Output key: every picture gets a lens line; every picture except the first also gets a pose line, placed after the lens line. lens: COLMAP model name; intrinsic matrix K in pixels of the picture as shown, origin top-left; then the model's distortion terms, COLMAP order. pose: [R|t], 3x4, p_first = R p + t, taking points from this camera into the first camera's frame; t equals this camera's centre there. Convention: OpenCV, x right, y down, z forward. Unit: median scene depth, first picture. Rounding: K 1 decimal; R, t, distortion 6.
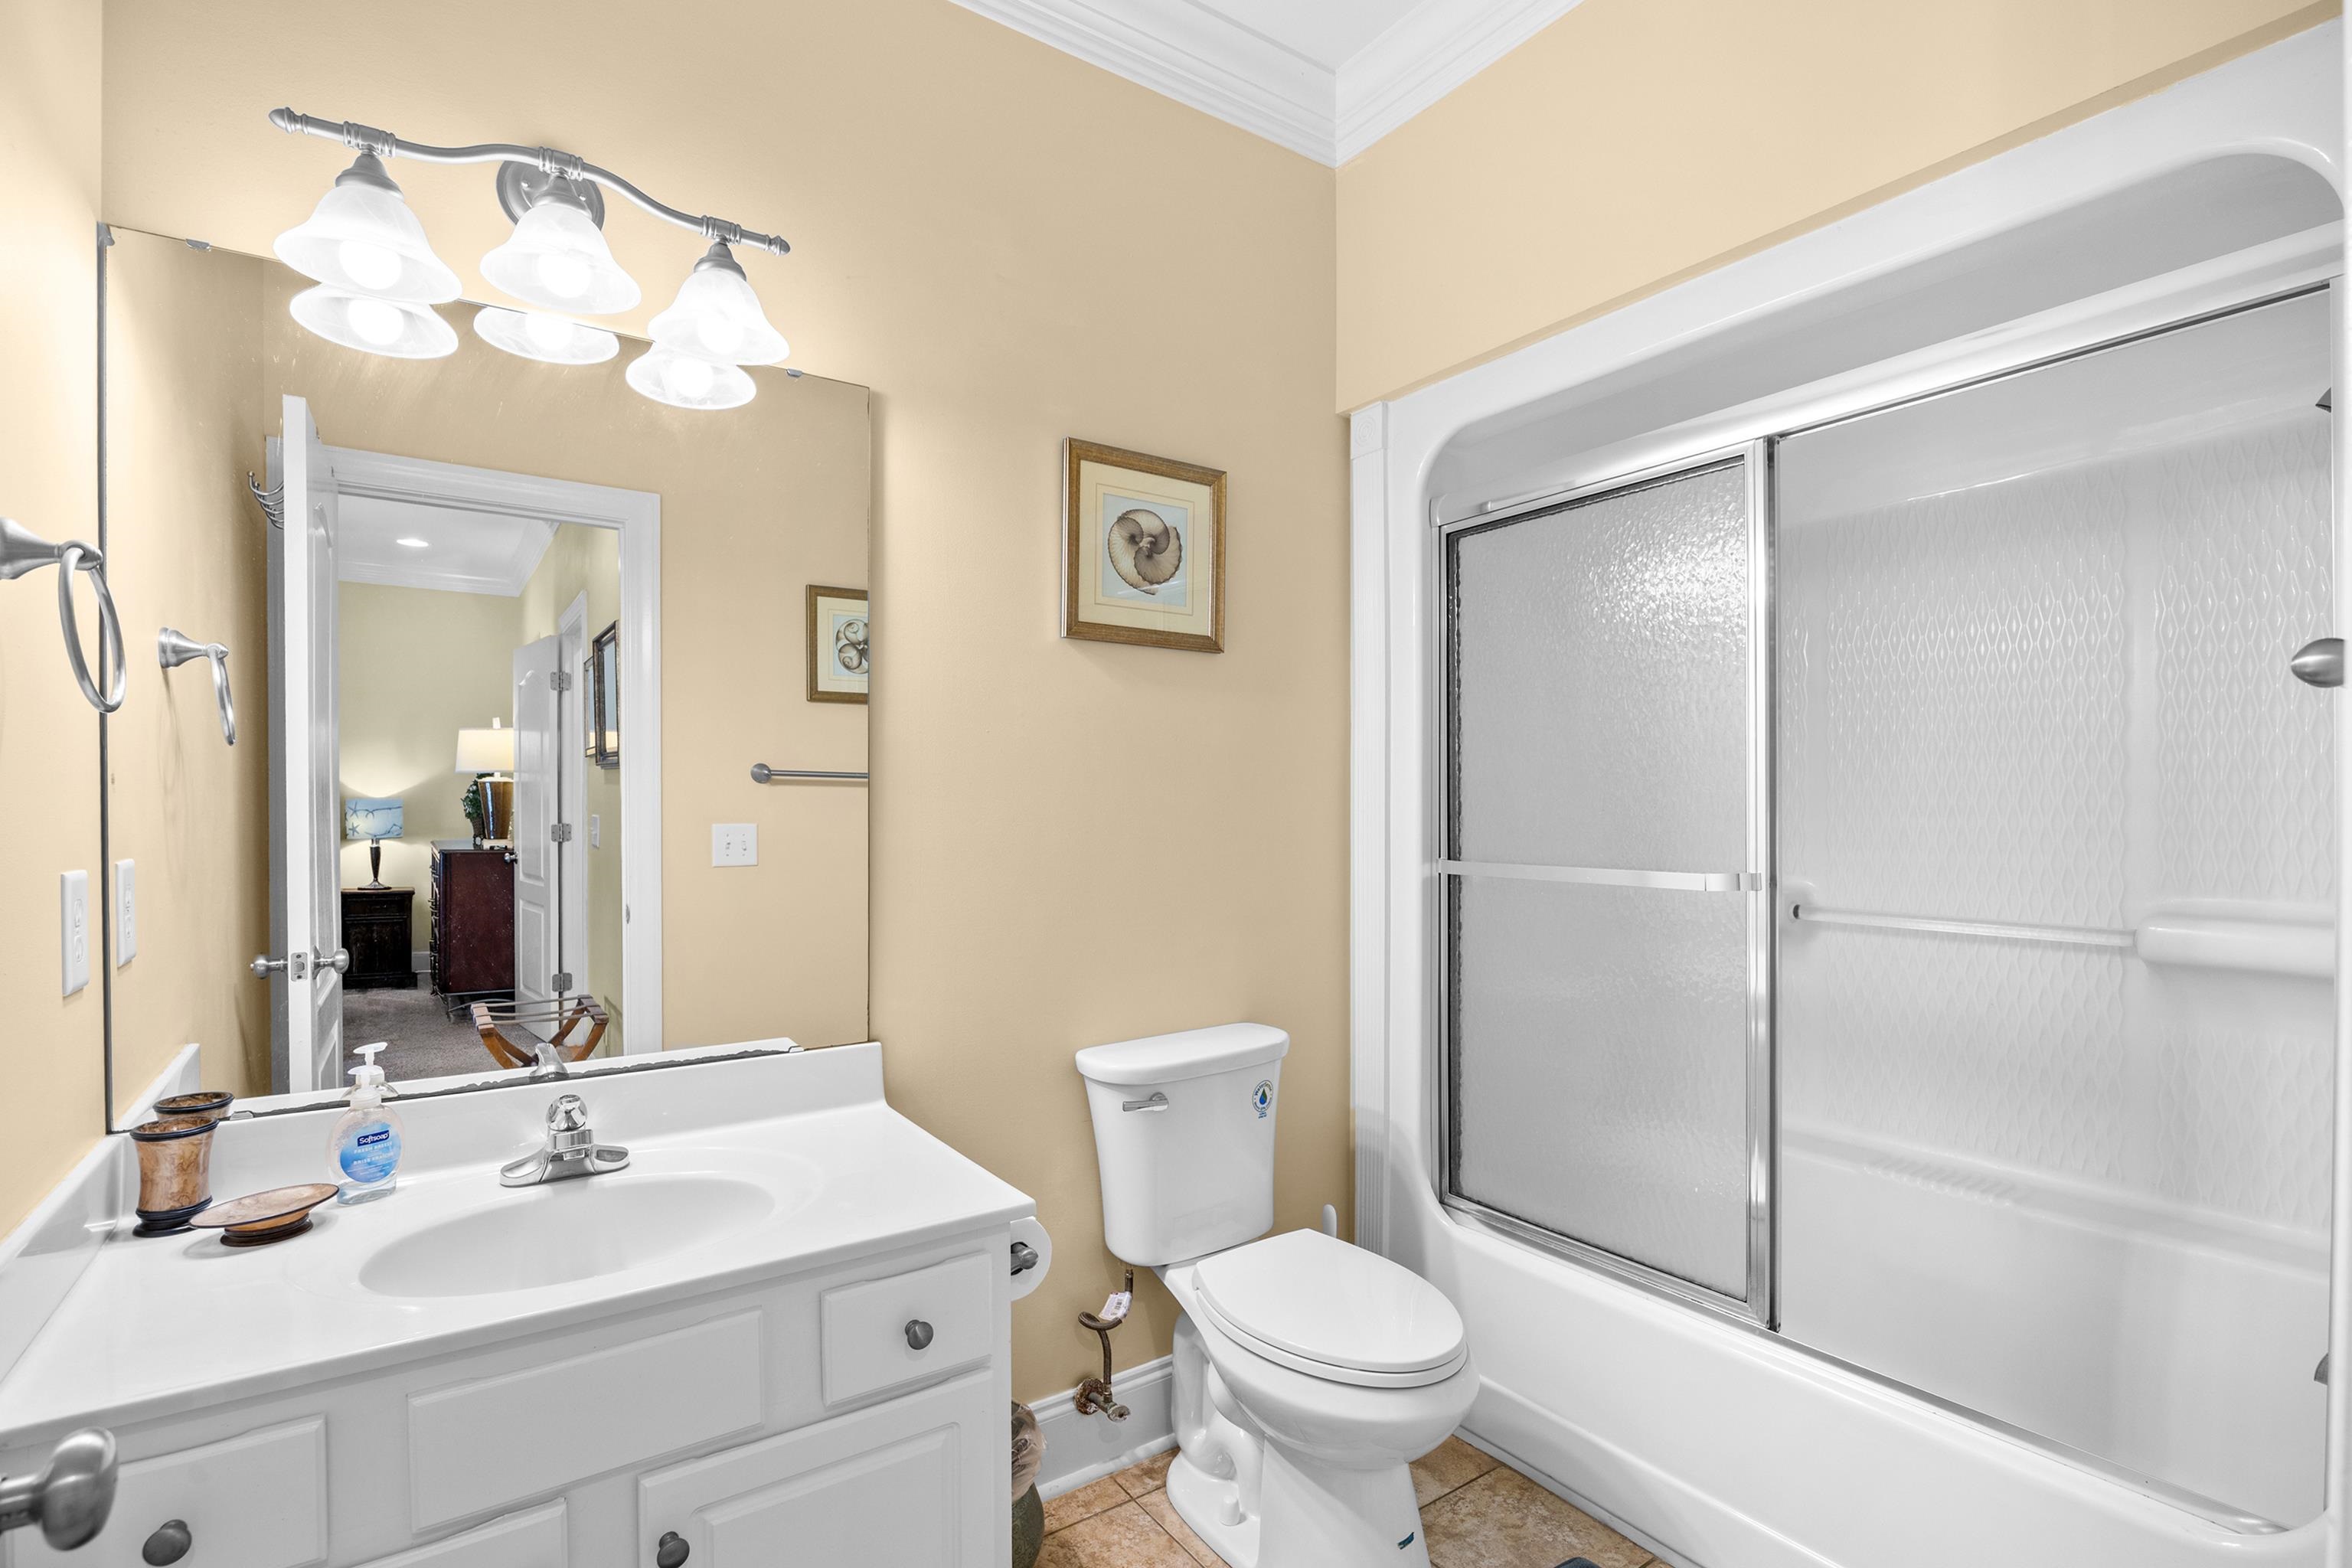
lens RADIAL K [[1116.9, 0, 1179.7], [0, 1116.9, 791.9], [0, 0, 1]] dist [-0.009255, 0.001097]
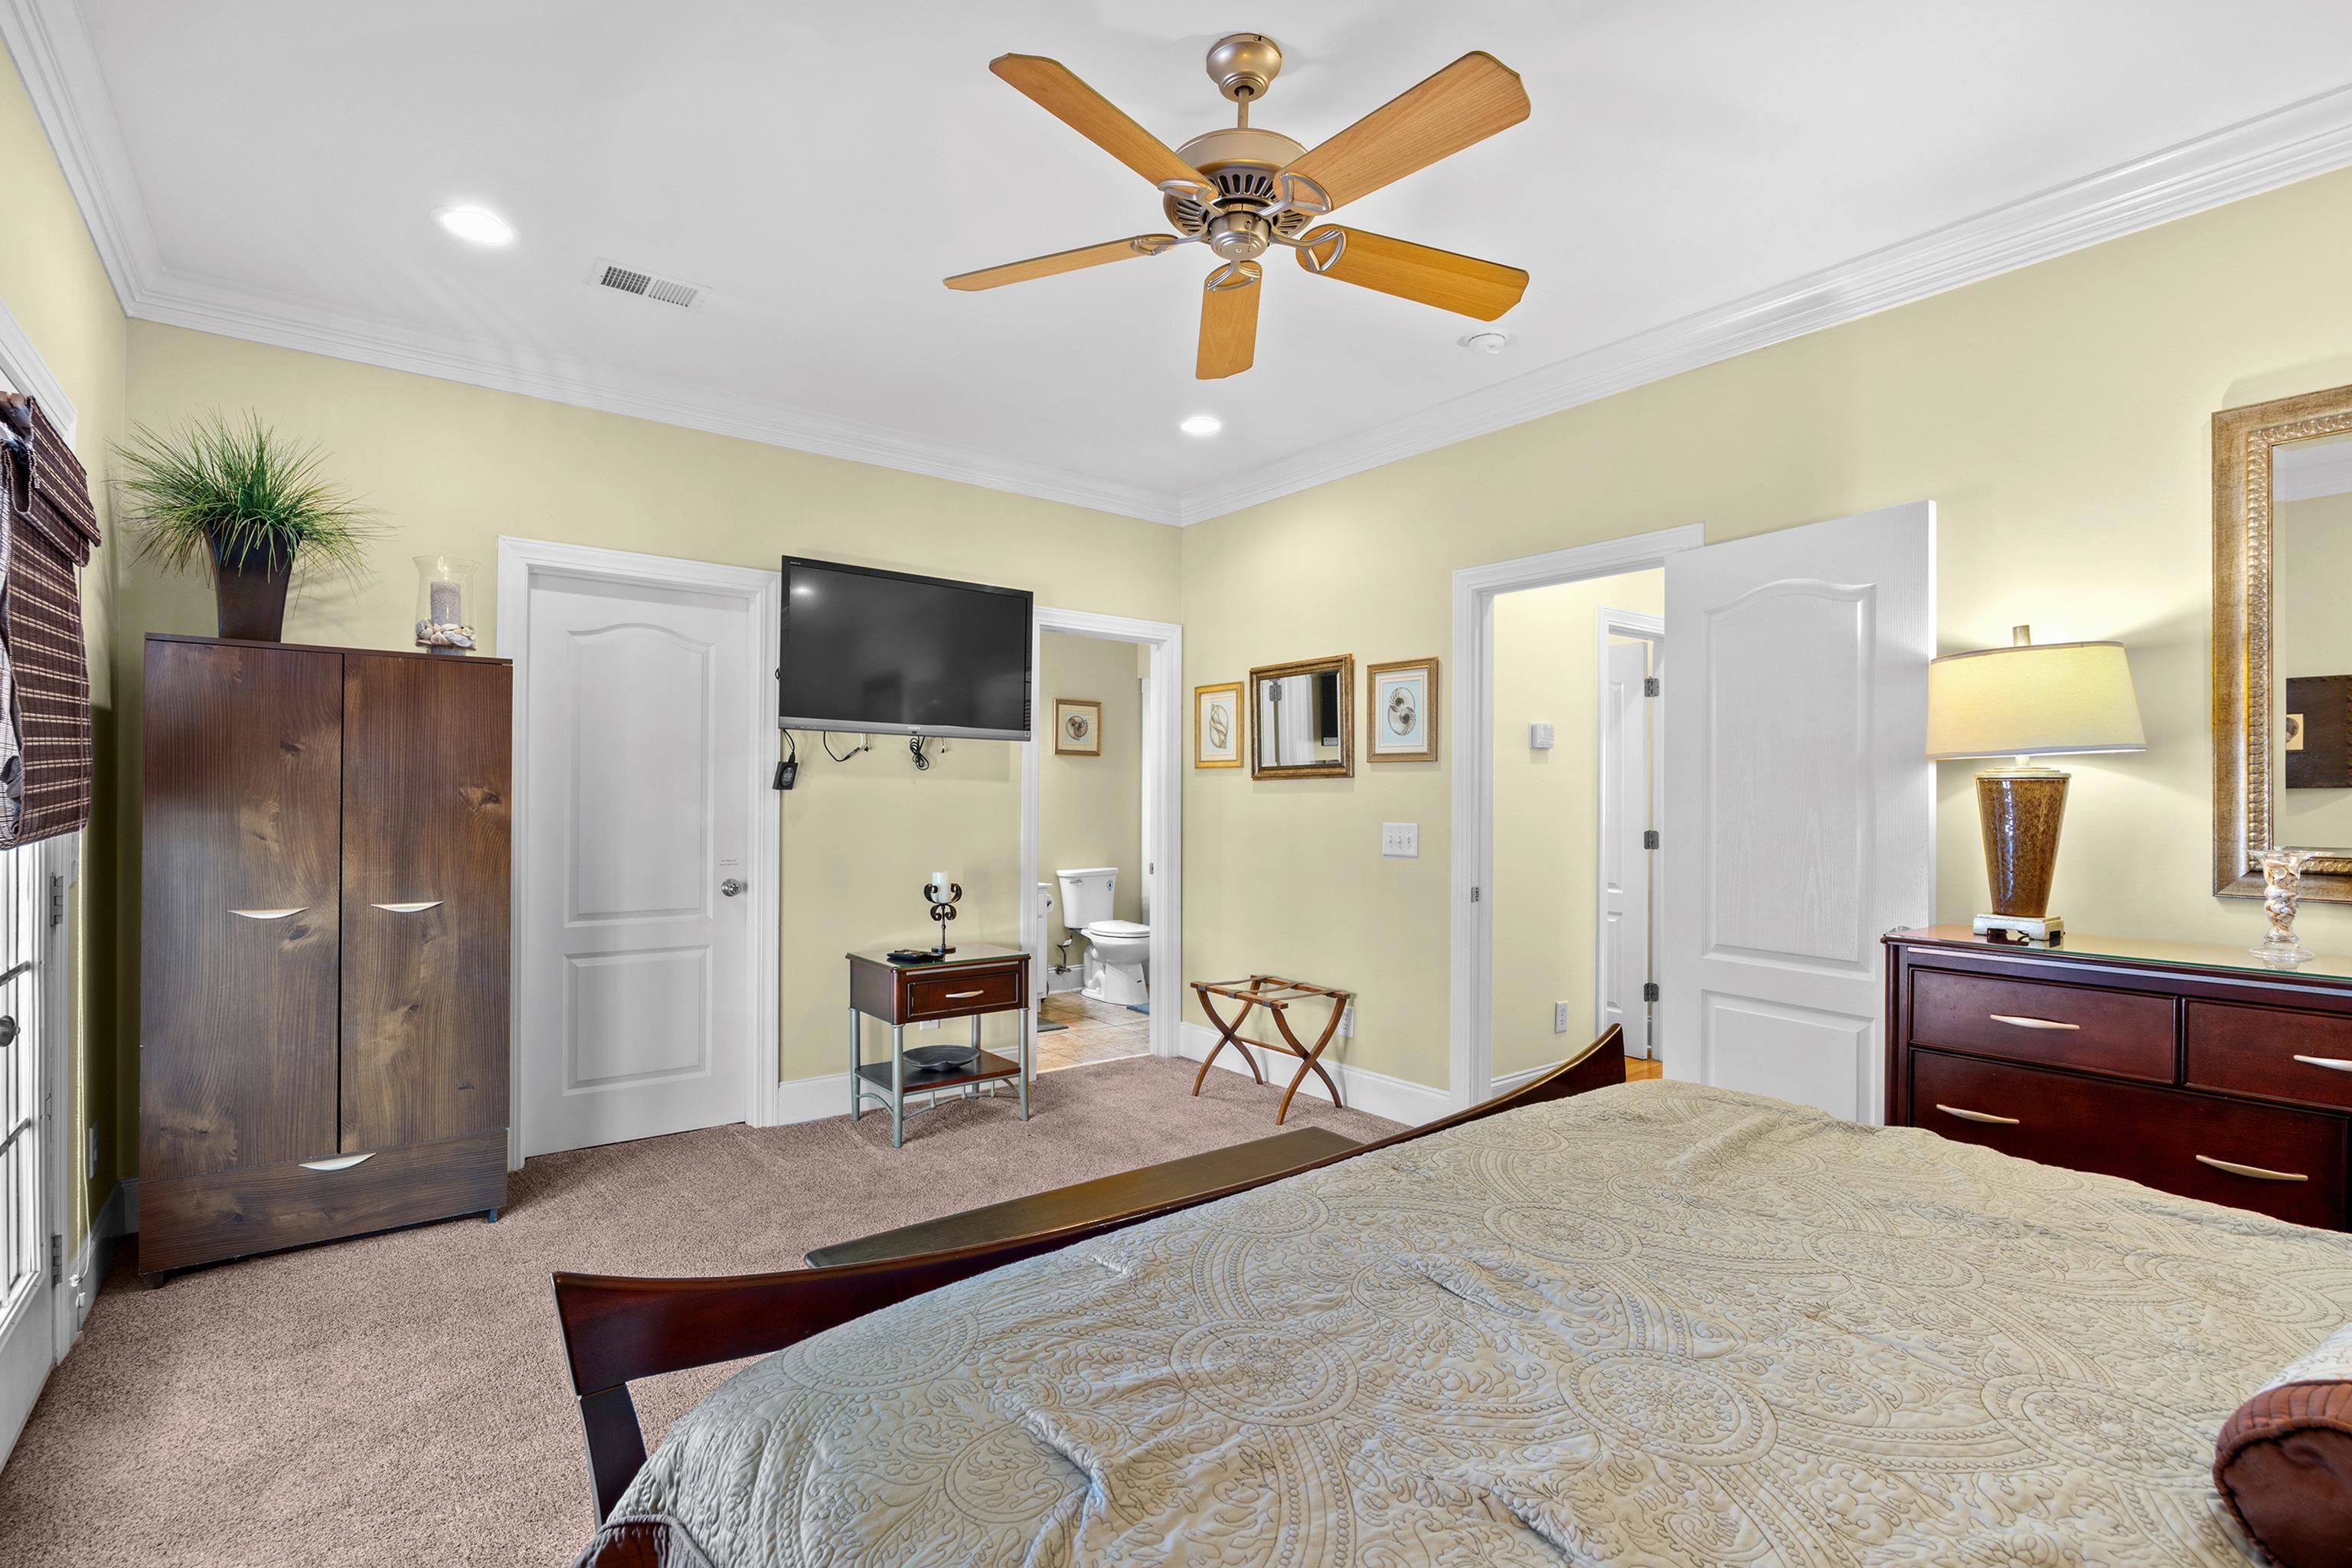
lens RADIAL K [[1116.9, 0, 1180.7], [0, 1116.9, 790.2], [0, 0, 1]] dist [-0.009255, 0.001097]
pose [[0.998540, 0.004438, 0.053838, 0.106774], [-0.003959, 0.999952, -0.008995, 0.009184], [-0.053875, 0.008769, 0.998509, -2.520260]]
